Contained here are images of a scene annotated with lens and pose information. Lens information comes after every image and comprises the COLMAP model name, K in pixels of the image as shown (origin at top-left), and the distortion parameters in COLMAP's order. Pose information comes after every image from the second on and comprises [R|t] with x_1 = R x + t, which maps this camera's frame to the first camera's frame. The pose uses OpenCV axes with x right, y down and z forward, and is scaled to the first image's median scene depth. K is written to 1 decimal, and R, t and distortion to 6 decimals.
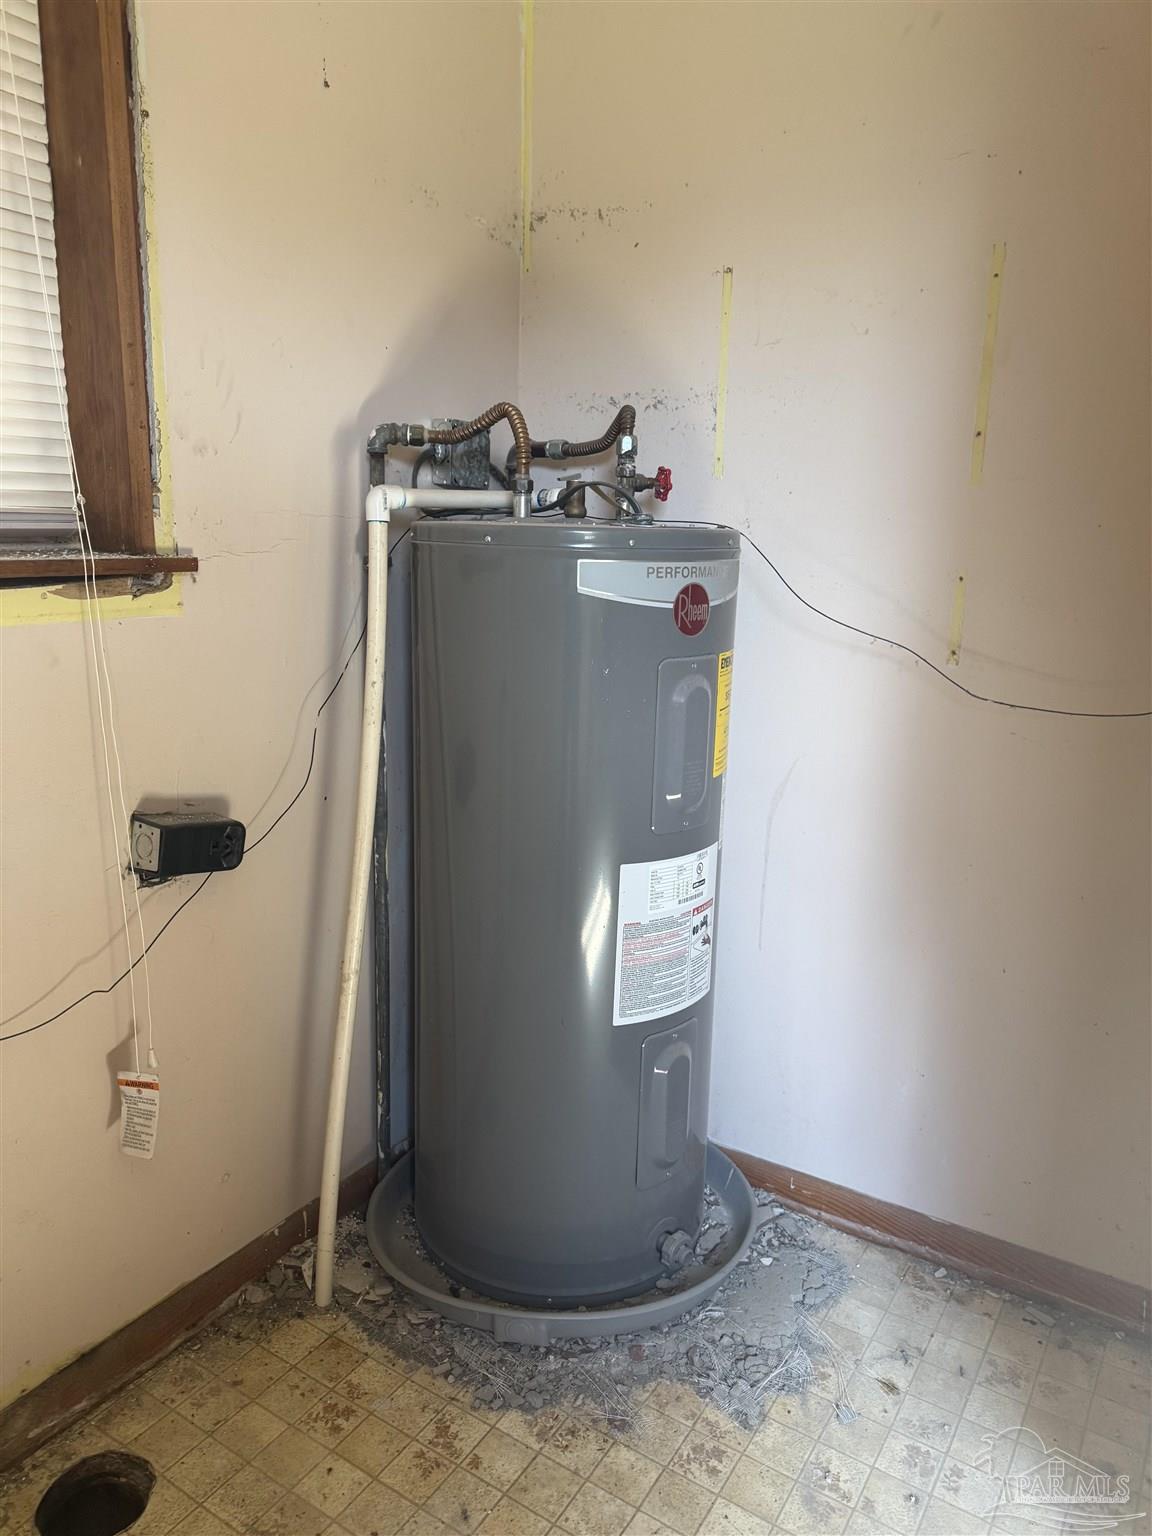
lens RADIAL K [[1107.3, 0, 576.9], [0, 1107.3, 765.1], [0, 0, 1]] dist [0.002051, -0.003243]
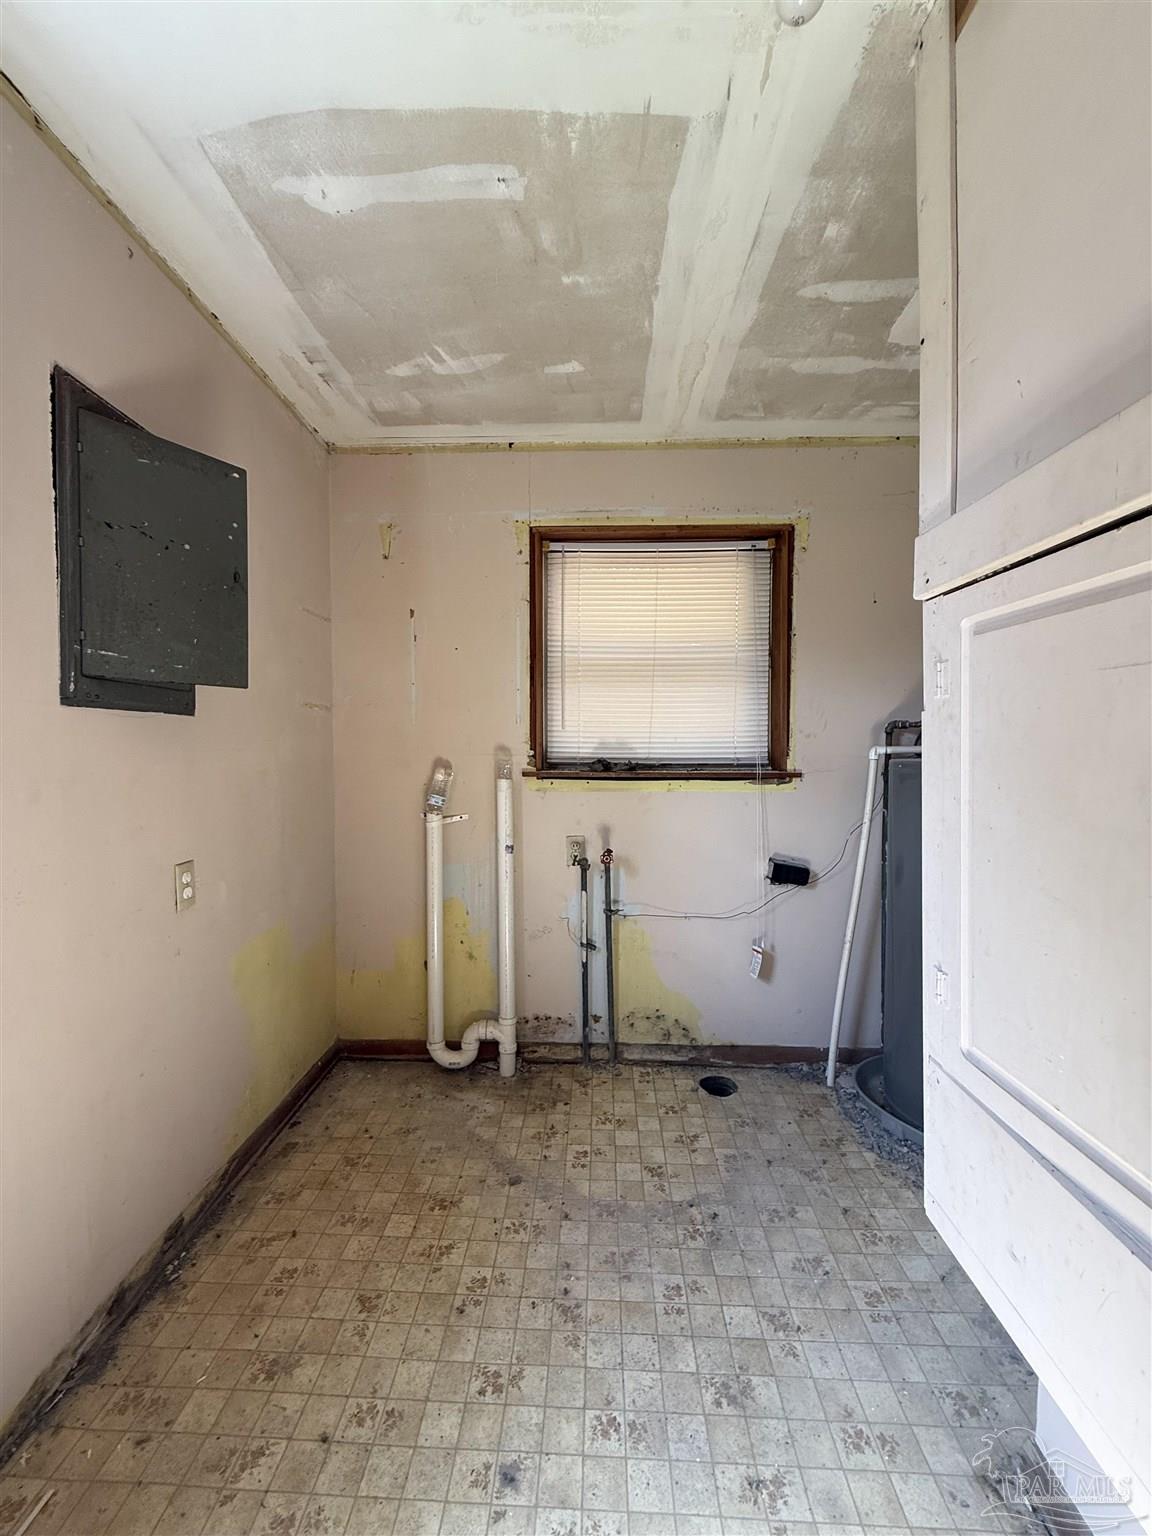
lens RADIAL K [[617.5, 0, 575.9], [0, 617.5, 763.4], [0, 0, 1]] dist [0.000051, 0.000016]
pose [[0.500542, -0.000692, -0.865712, 0.740274], [-0.180725, 0.977883, -0.105275, 0.061989], [0.846638, 0.209150, 0.489347, -0.279563]]
